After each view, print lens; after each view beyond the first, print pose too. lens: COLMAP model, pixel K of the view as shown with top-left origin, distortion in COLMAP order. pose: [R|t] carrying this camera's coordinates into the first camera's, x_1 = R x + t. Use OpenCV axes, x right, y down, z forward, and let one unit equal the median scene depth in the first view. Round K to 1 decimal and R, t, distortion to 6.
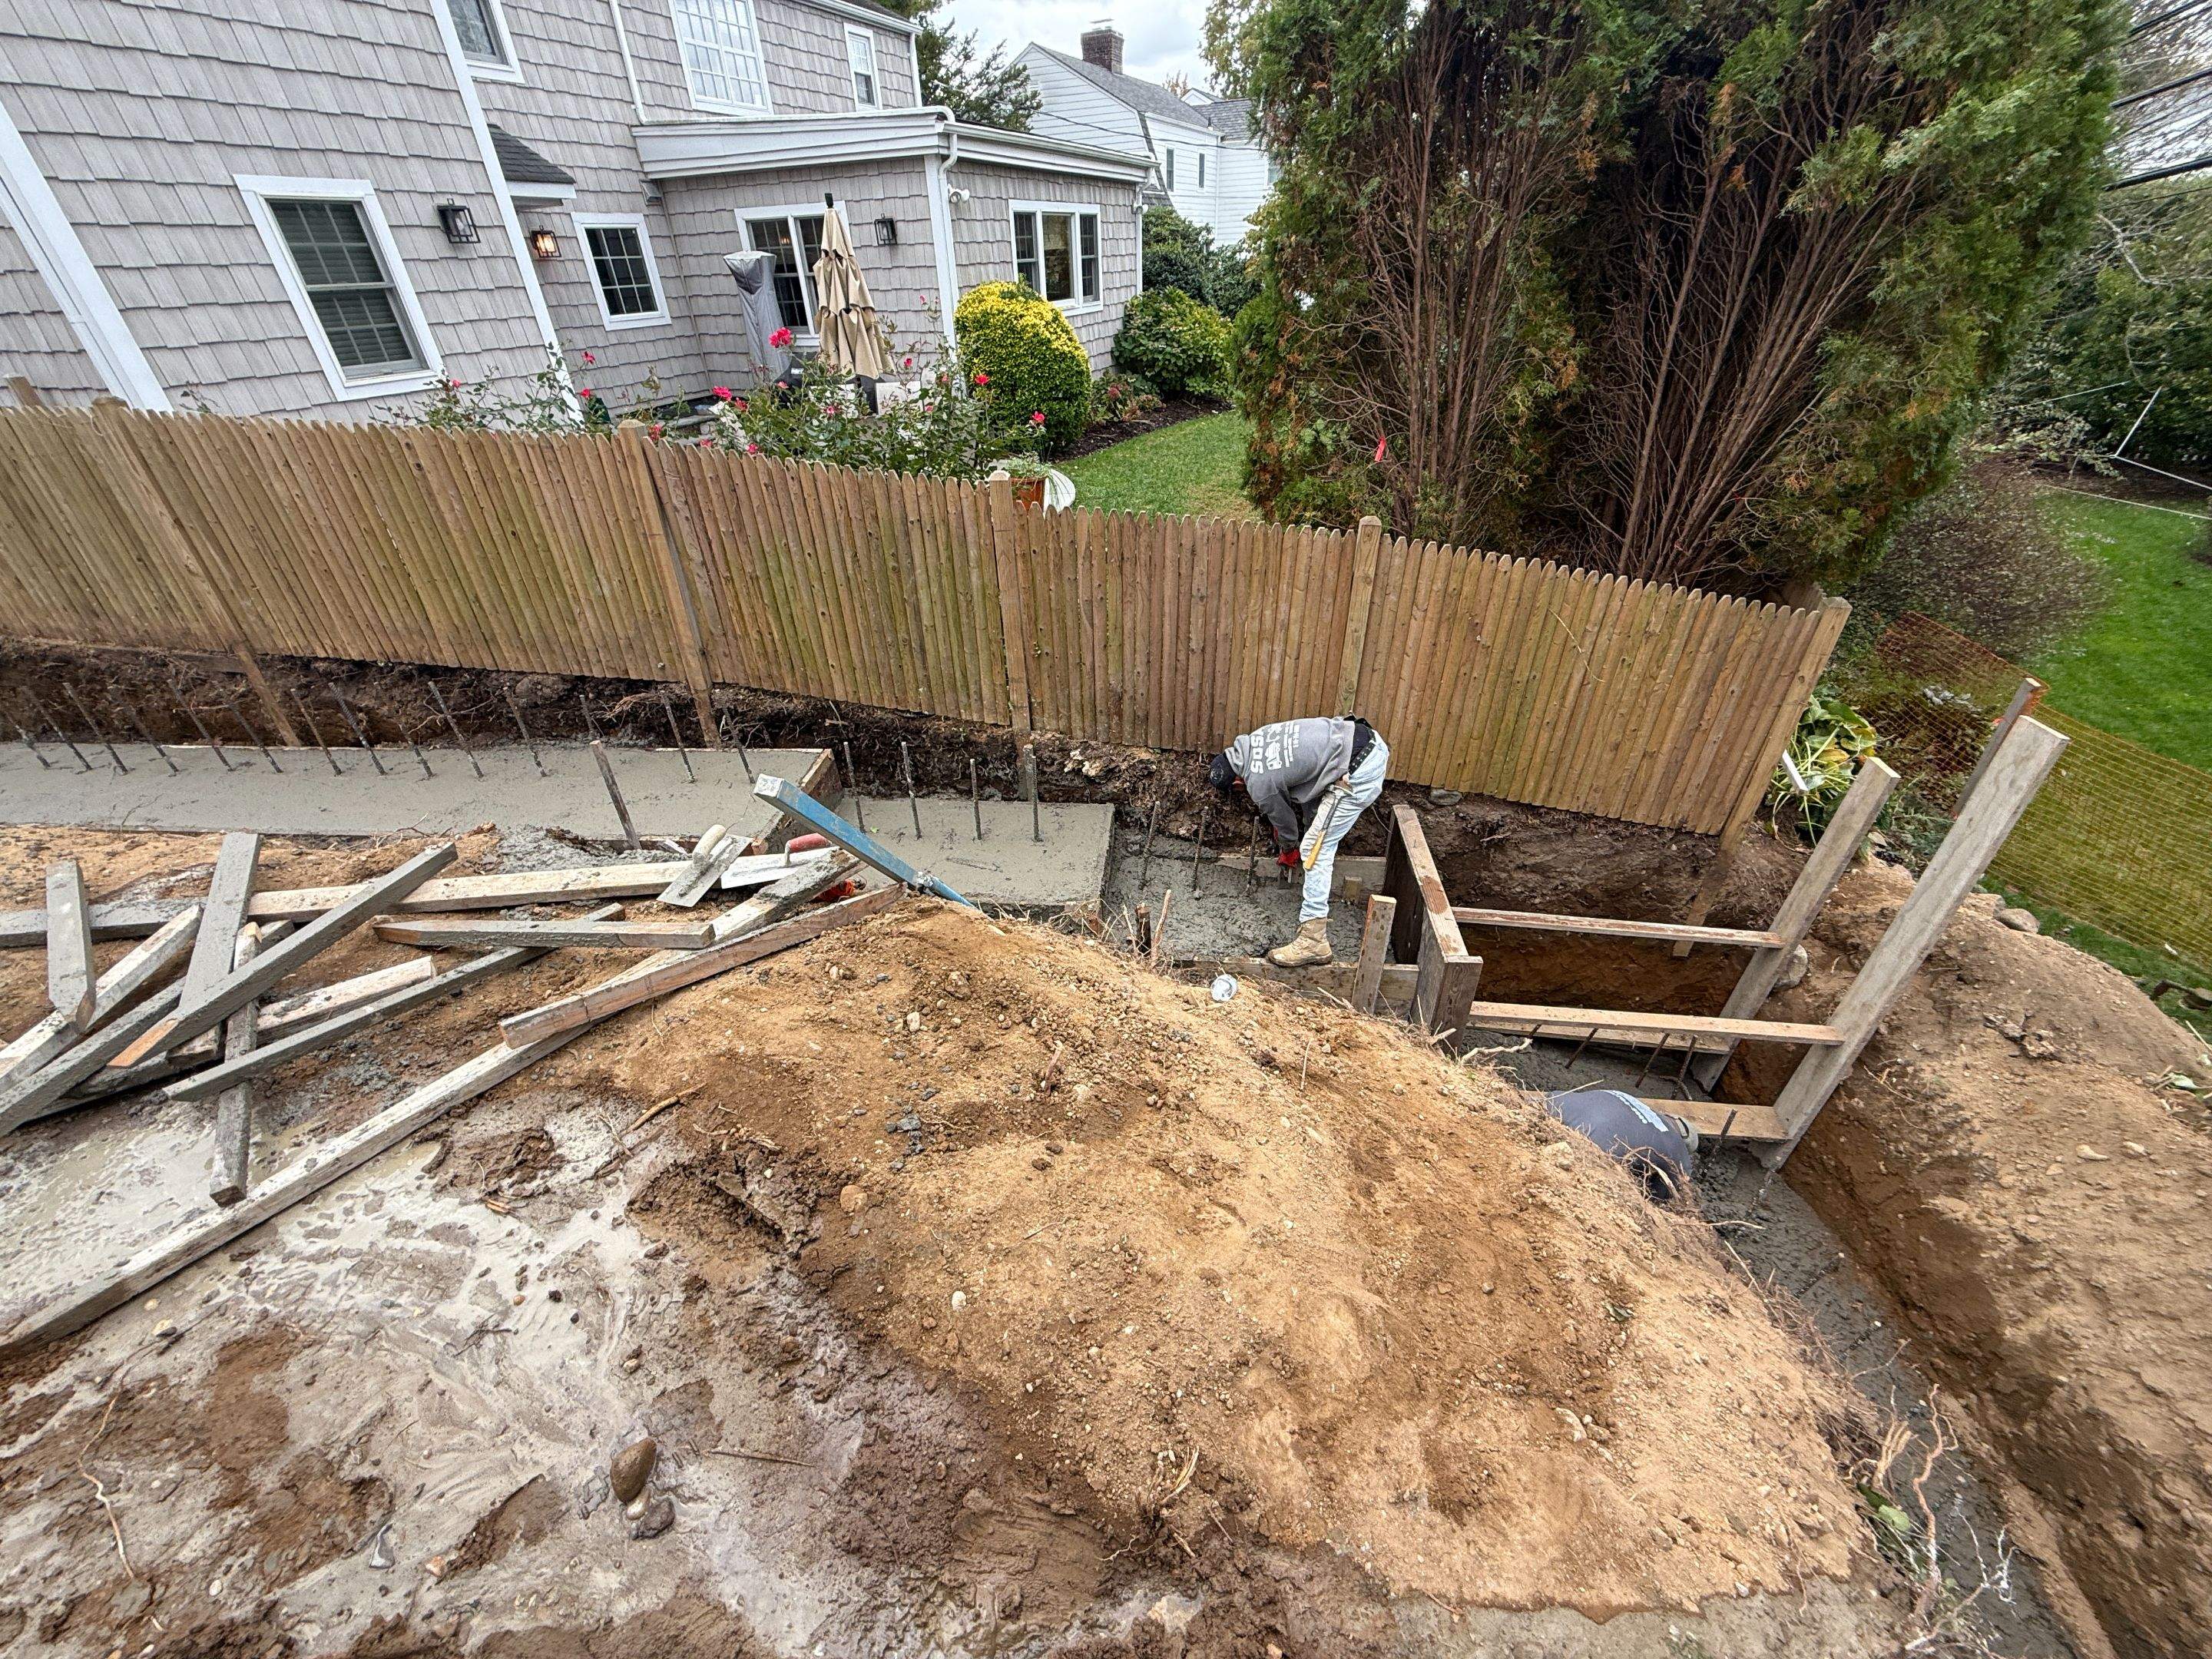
lens RADIAL K [[876.3, 0, 1100.1], [0, 876.3, 832.4], [0, 0, 1]] dist [0.000756, -0.000440]
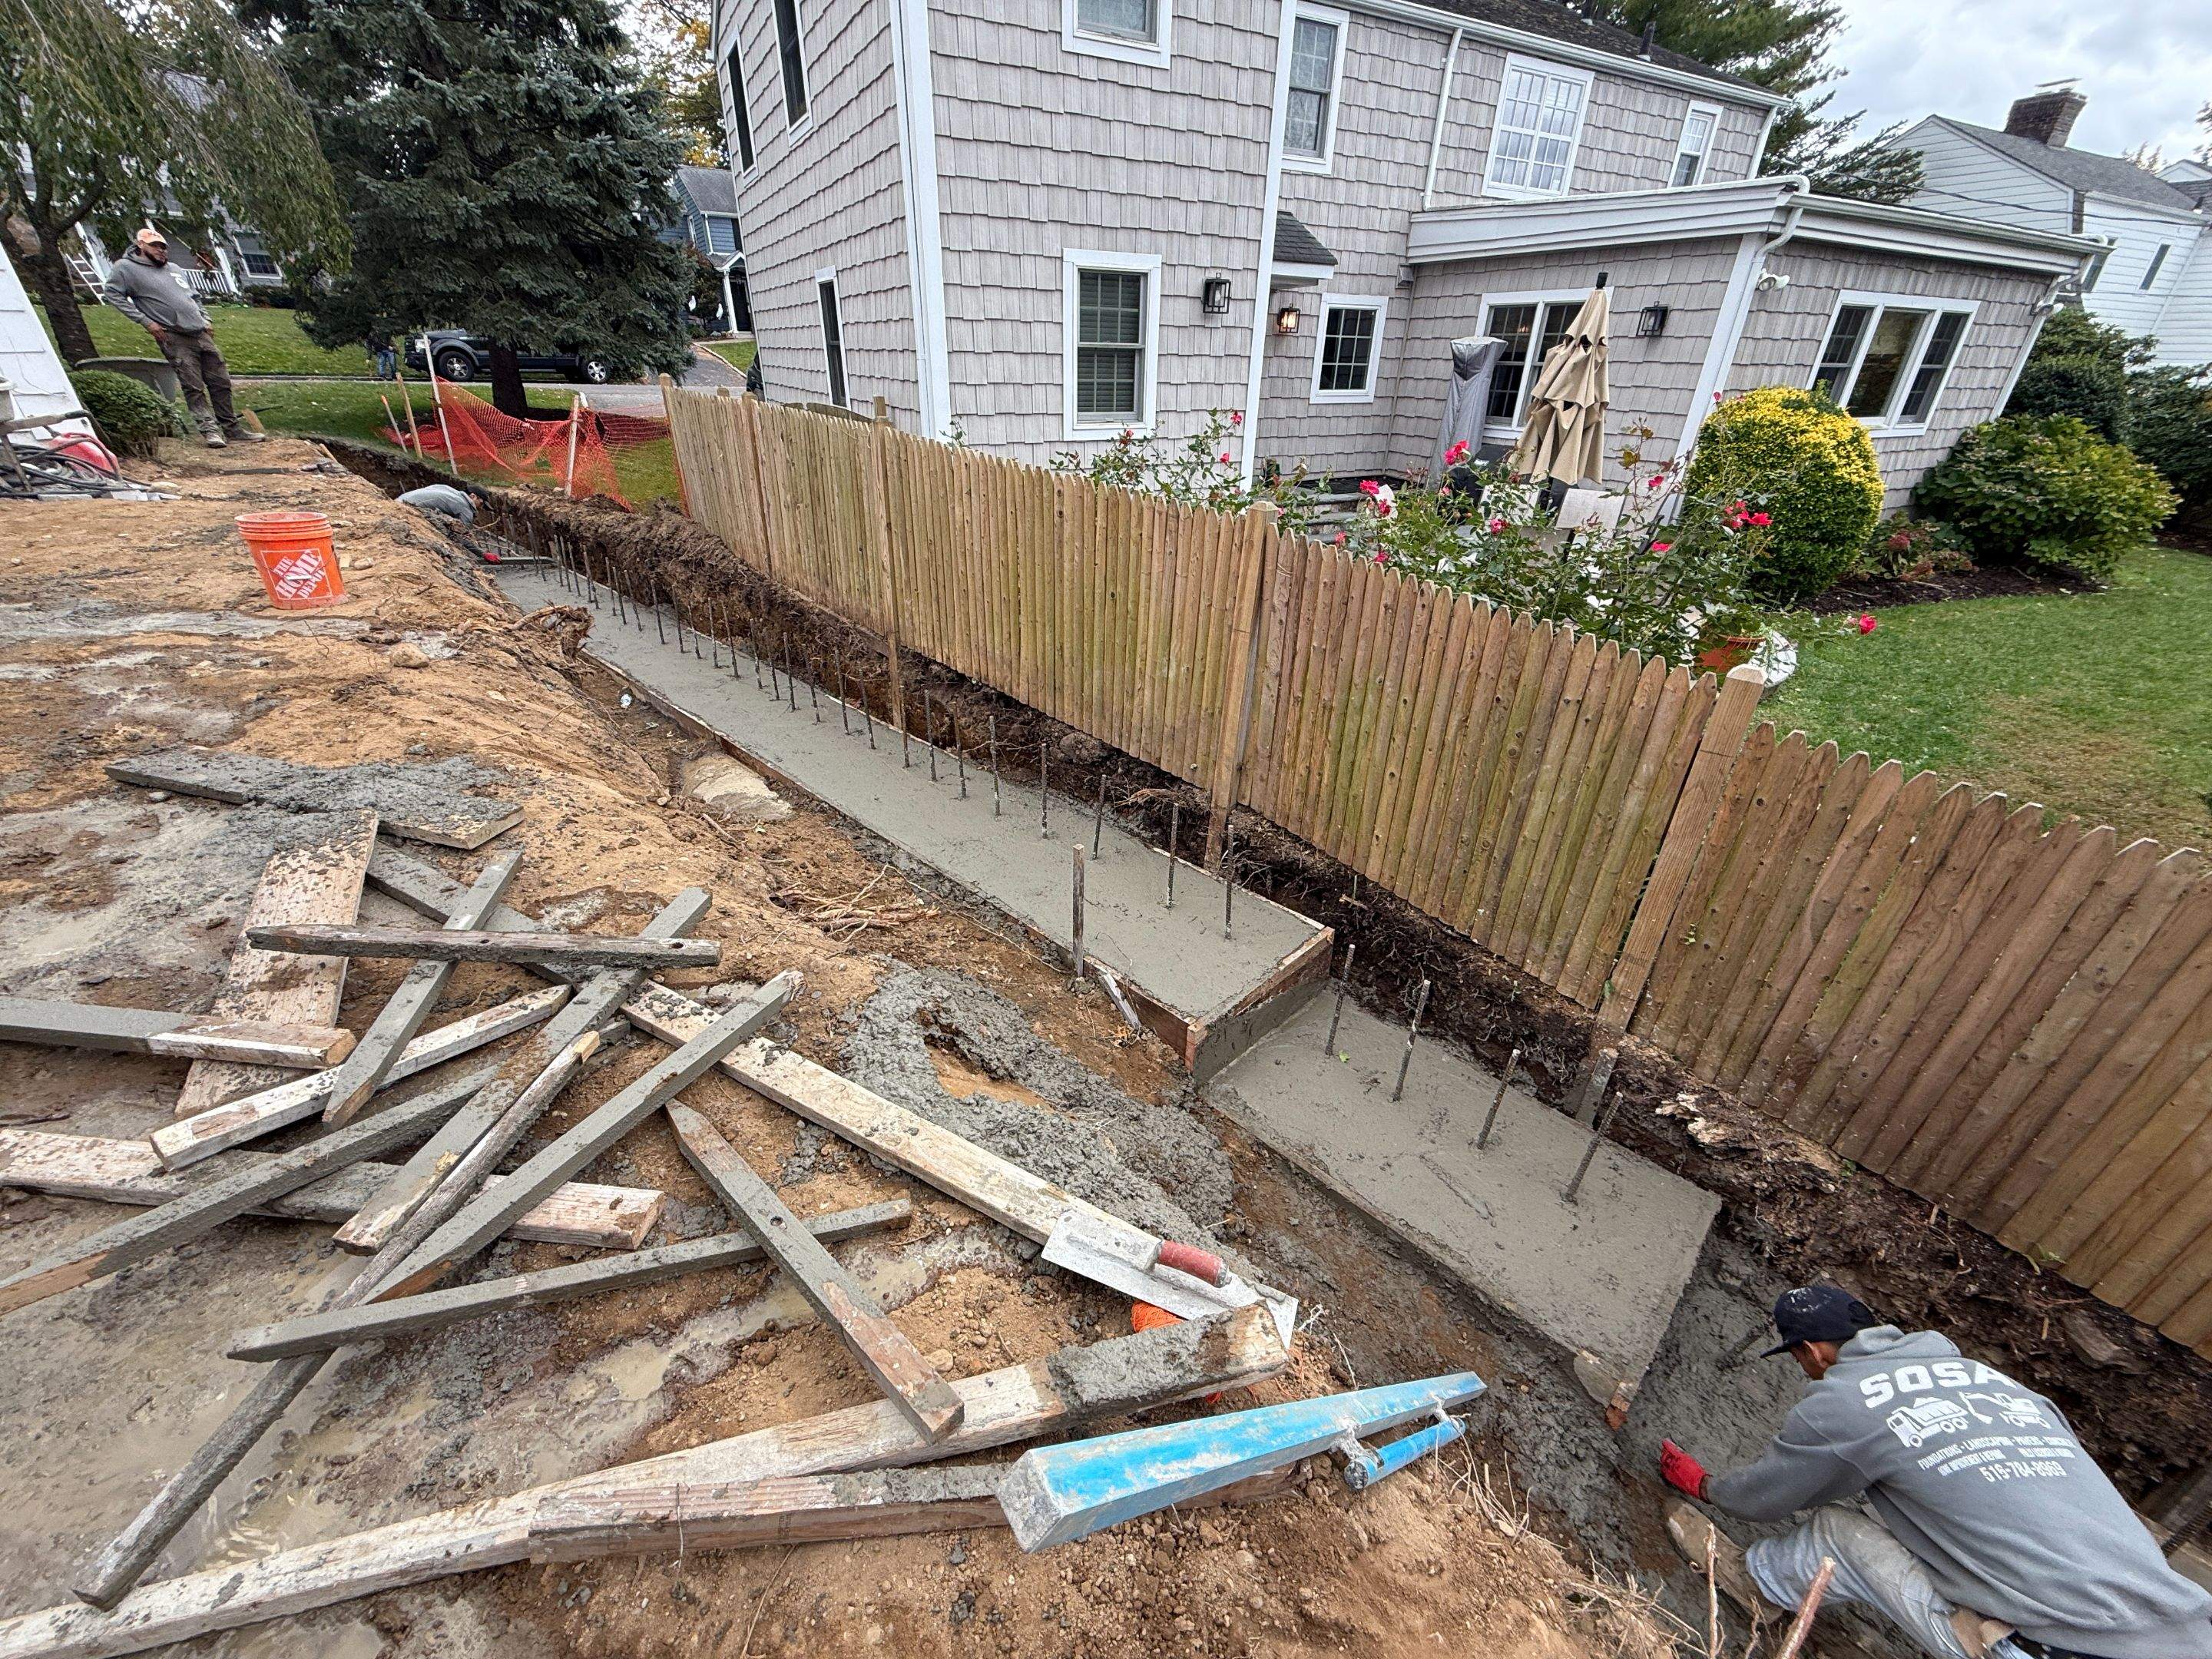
lens RADIAL K [[876.3, 0, 1099.1], [0, 876.3, 831.8], [0, 0, 1]] dist [0.000756, -0.000440]
pose [[0.774553, 0.345326, -0.529922, -0.086685], [-0.385094, 0.922094, 0.038020, -0.125478], [0.501768, 0.174621, 0.847193, 0.220269]]
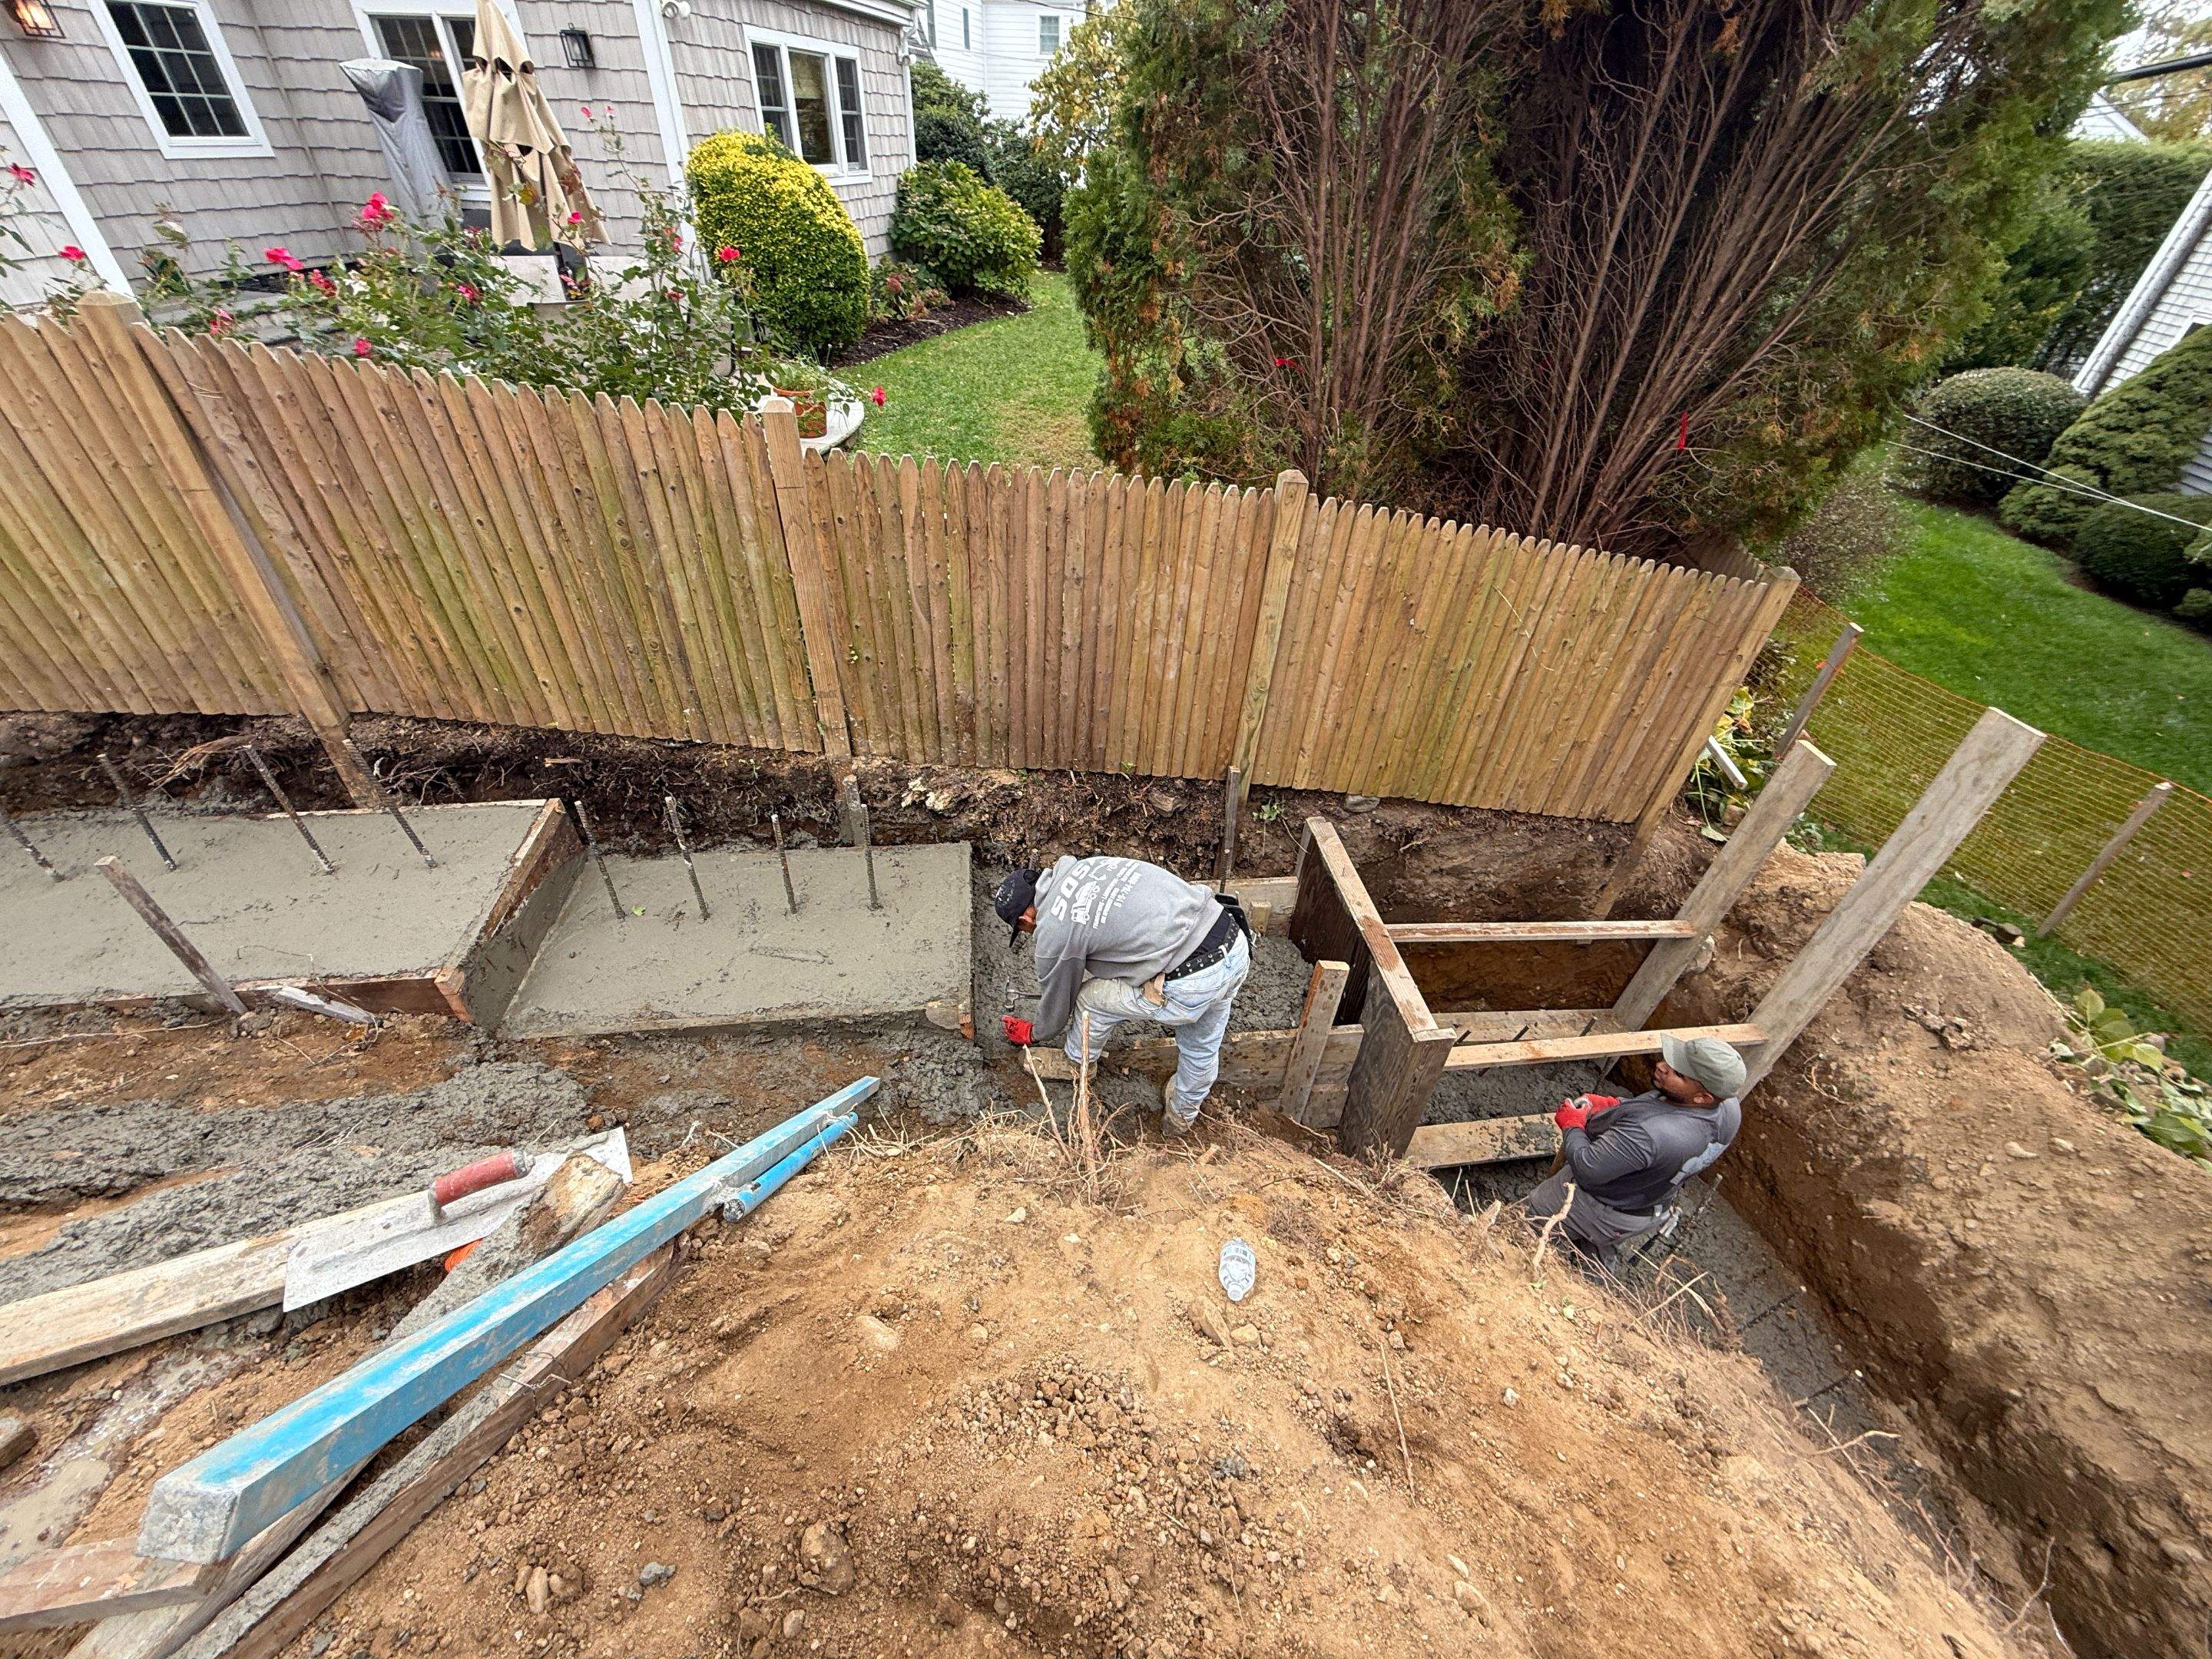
lens RADIAL K [[876.3, 0, 1100.6], [0, 876.3, 829.7], [0, 0, 1]] dist [0.000756, -0.000440]
pose [[0.974152, -0.081455, 0.210695, -0.034827], [0.062846, 0.993628, 0.093565, -0.109346], [-0.216974, -0.077906, 0.973064, 0.222764]]
